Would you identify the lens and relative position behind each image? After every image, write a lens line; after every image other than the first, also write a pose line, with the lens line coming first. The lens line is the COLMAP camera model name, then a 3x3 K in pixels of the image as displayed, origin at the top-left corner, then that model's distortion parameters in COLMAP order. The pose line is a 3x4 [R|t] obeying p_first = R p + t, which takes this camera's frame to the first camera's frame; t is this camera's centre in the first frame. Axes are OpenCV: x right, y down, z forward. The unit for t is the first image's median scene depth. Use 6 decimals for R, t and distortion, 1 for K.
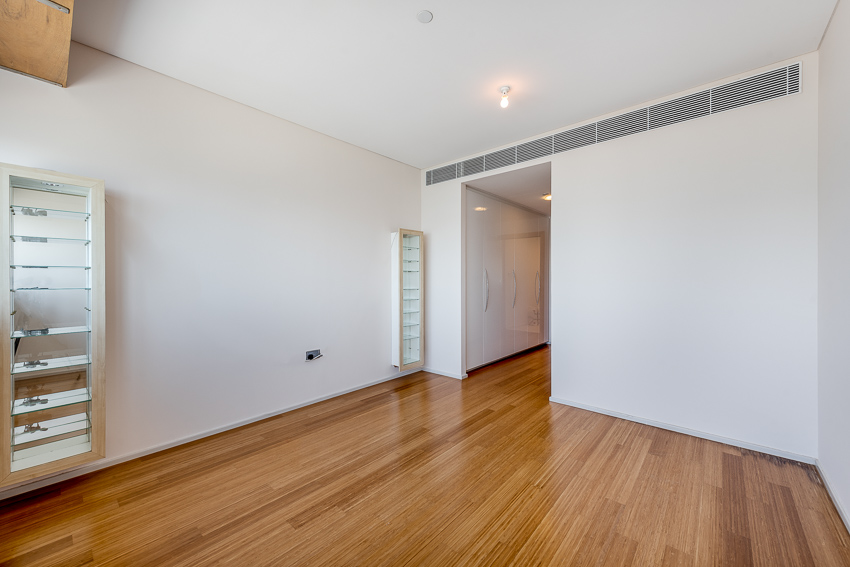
lens RADIAL K [[335.9, 0, 417.4], [0, 335.9, 284.4], [0, 0, 1]] dist [0.001125, -0.000169]
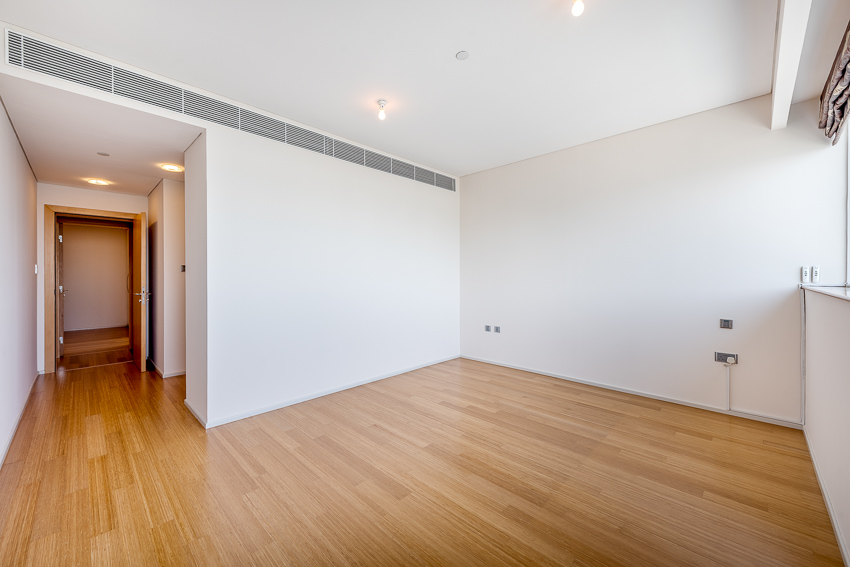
lens RADIAL K [[338.5, 0, 427.4], [0, 338.5, 274.0], [0, 0, 1]] dist [0.000396, -0.000069]
pose [[0.031995, -0.004738, 0.999477, -1.118150], [-0.009526, 0.999942, 0.005045, 0.002140], [-0.999443, -0.009682, 0.031948, 0.984559]]
